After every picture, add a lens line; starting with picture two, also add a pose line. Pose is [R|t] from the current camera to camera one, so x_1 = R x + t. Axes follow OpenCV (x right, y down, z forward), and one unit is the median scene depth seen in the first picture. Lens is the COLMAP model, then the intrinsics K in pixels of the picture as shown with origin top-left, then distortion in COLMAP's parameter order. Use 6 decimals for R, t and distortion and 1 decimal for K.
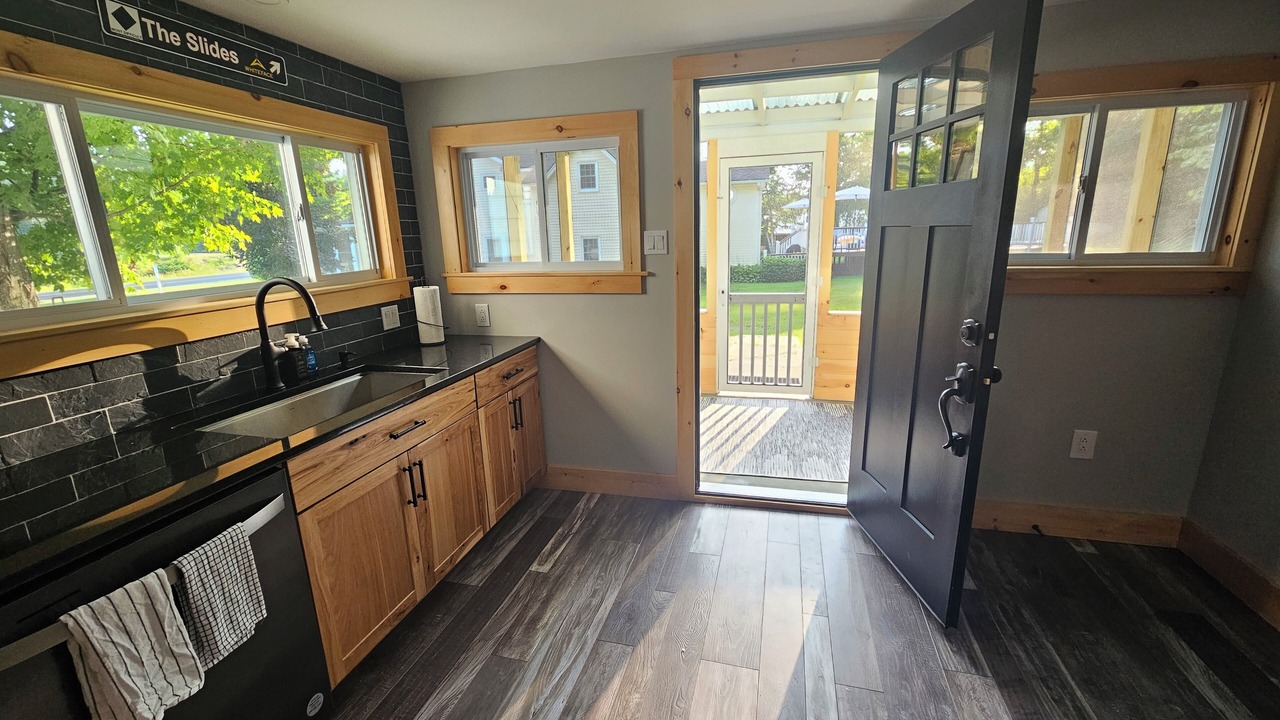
lens RADIAL K [[543.7, 0, 630.3], [0, 543.7, 360.1], [0, 0, 1]] dist [0.002120, -0.000094]
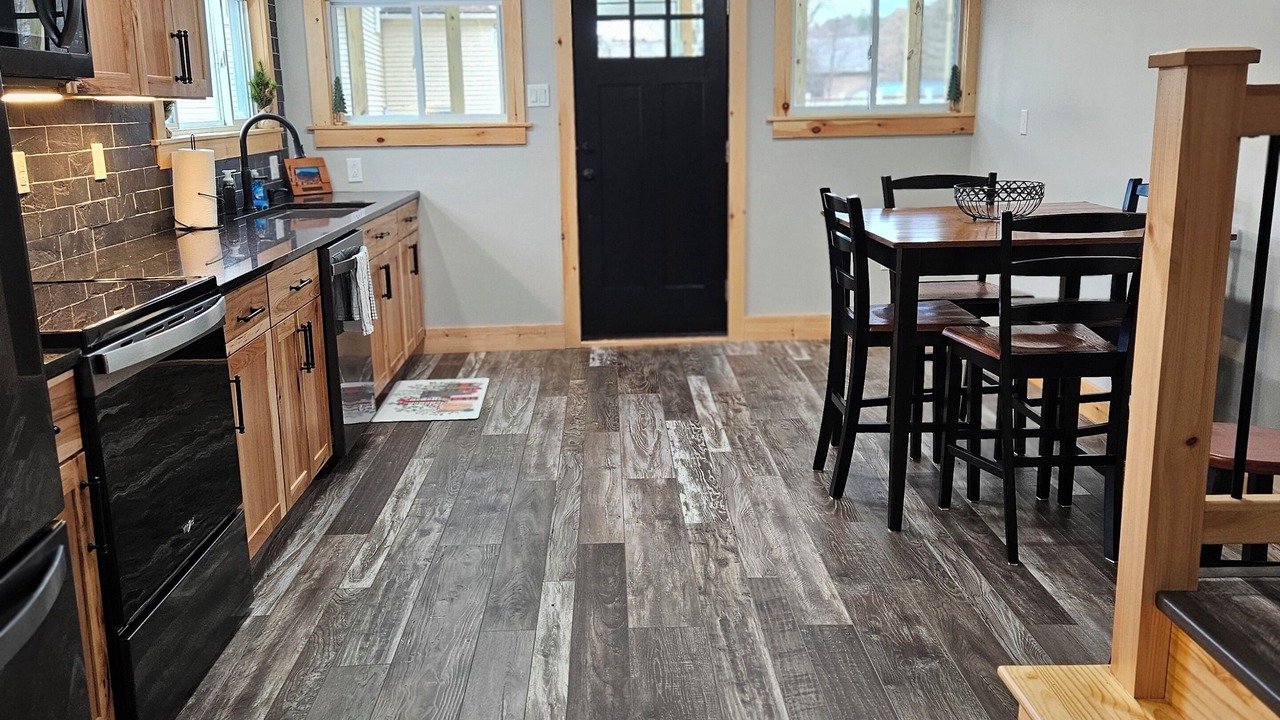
lens RADIAL K [[1141.4, 0, 641.4], [0, 1141.4, 363.9], [0, 0, 1]] dist [0.075624, -0.017222]
pose [[0.954496, -0.057888, 0.292550, -0.439942], [0.062919, 0.997988, -0.007807, 0.336079], [-0.291510, 0.025858, 0.956218, -1.187999]]
